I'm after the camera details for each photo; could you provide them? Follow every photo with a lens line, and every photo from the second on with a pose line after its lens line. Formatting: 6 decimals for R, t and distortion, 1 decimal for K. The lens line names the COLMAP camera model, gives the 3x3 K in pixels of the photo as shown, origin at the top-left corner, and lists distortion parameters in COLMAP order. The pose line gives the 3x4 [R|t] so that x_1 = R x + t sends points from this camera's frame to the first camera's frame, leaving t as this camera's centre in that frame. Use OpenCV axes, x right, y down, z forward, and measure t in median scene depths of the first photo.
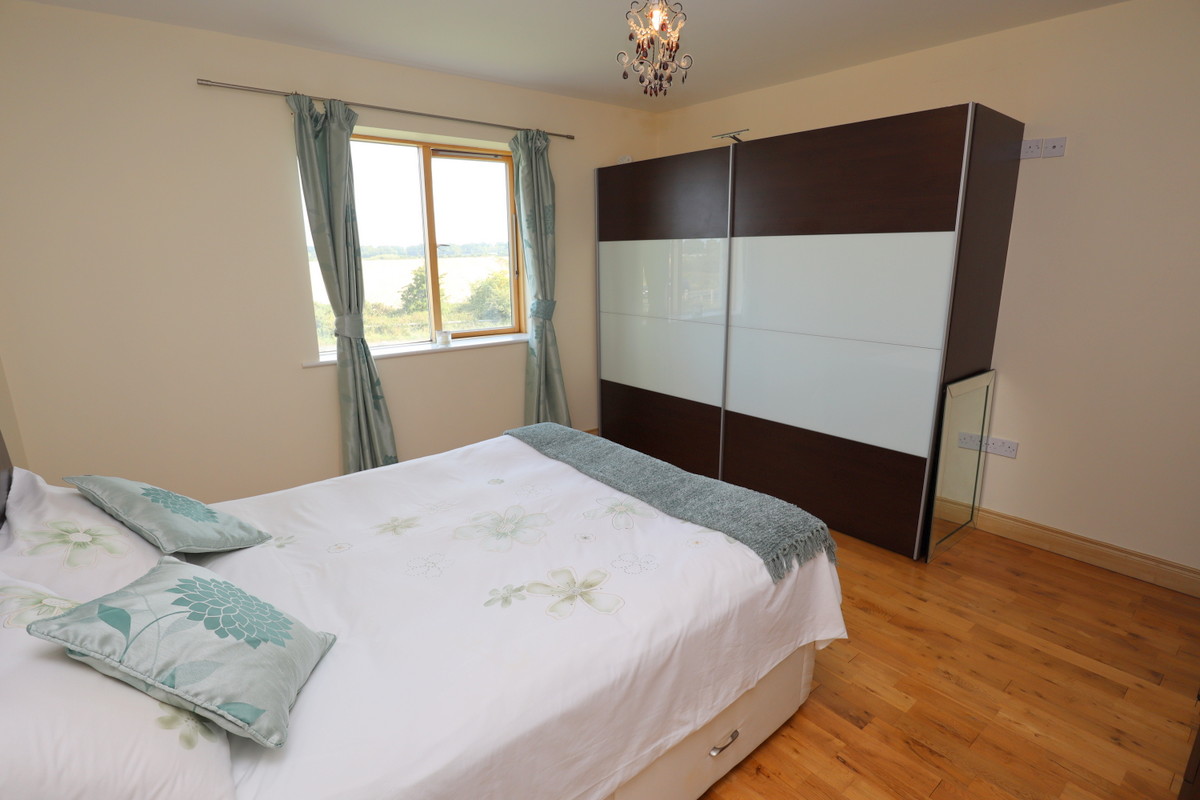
lens RADIAL K [[598.7, 0, 600.0], [0, 598.7, 400.0], [0, 0, 1]] dist [-0.034739, 0.002088]
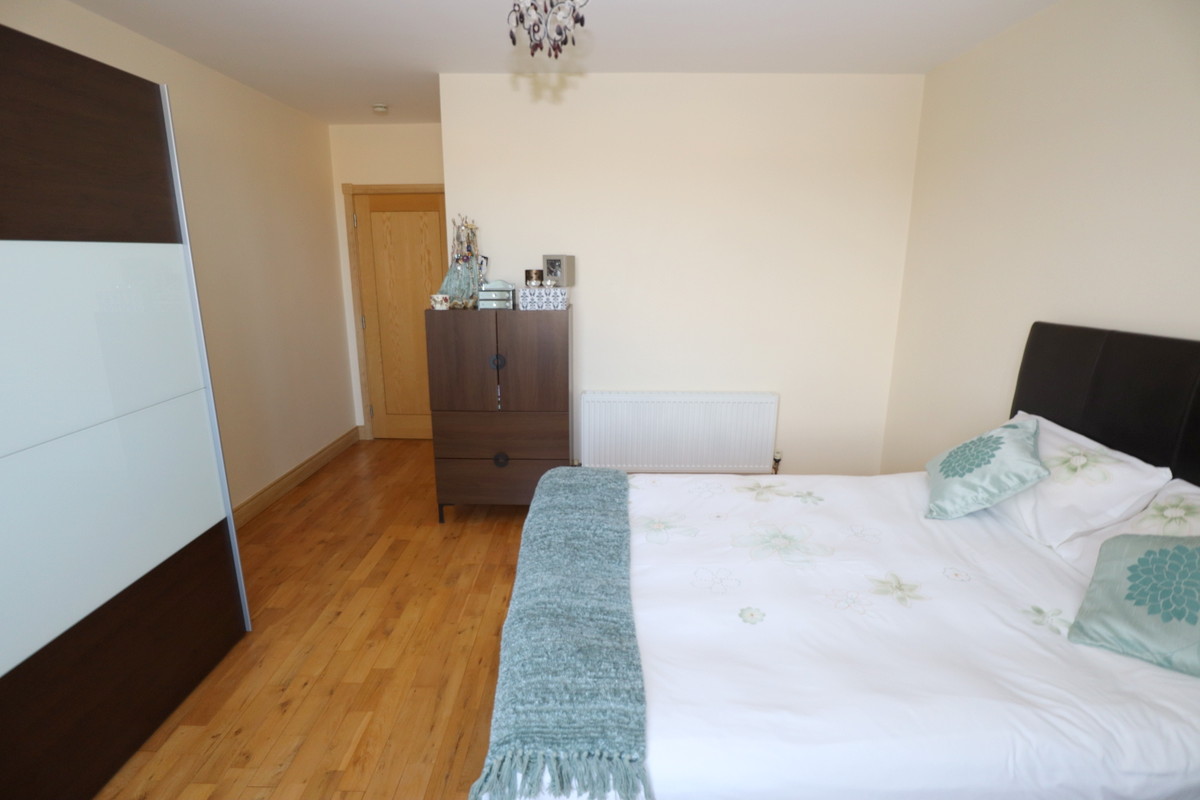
lens RADIAL K [[598.7, 0, 600.0], [0, 598.7, 400.0], [0, 0, 1]] dist [-0.034739, 0.002088]
pose [[-0.772105, -0.142051, 0.619416, -0.472675], [0.155696, 0.902708, 0.401094, -0.416026], [-0.616127, 0.406127, -0.674869, 1.636134]]
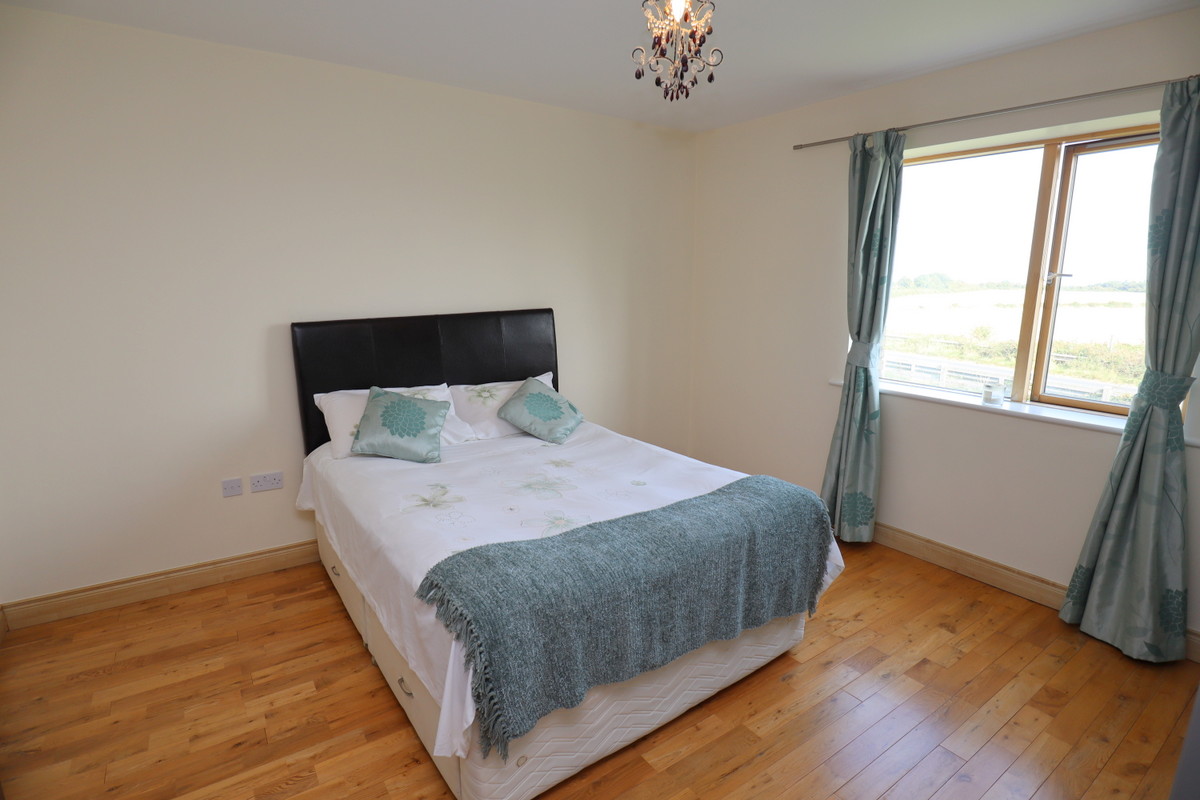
lens RADIAL K [[598.7, 0, 600.0], [0, 598.7, 400.0], [0, 0, 1]] dist [-0.034739, 0.002088]
pose [[-0.074929, 0.203293, -0.976247, 1.009818], [-0.245835, 0.945017, 0.215658, -0.265349], [0.966411, 0.256154, -0.020833, 1.031001]]
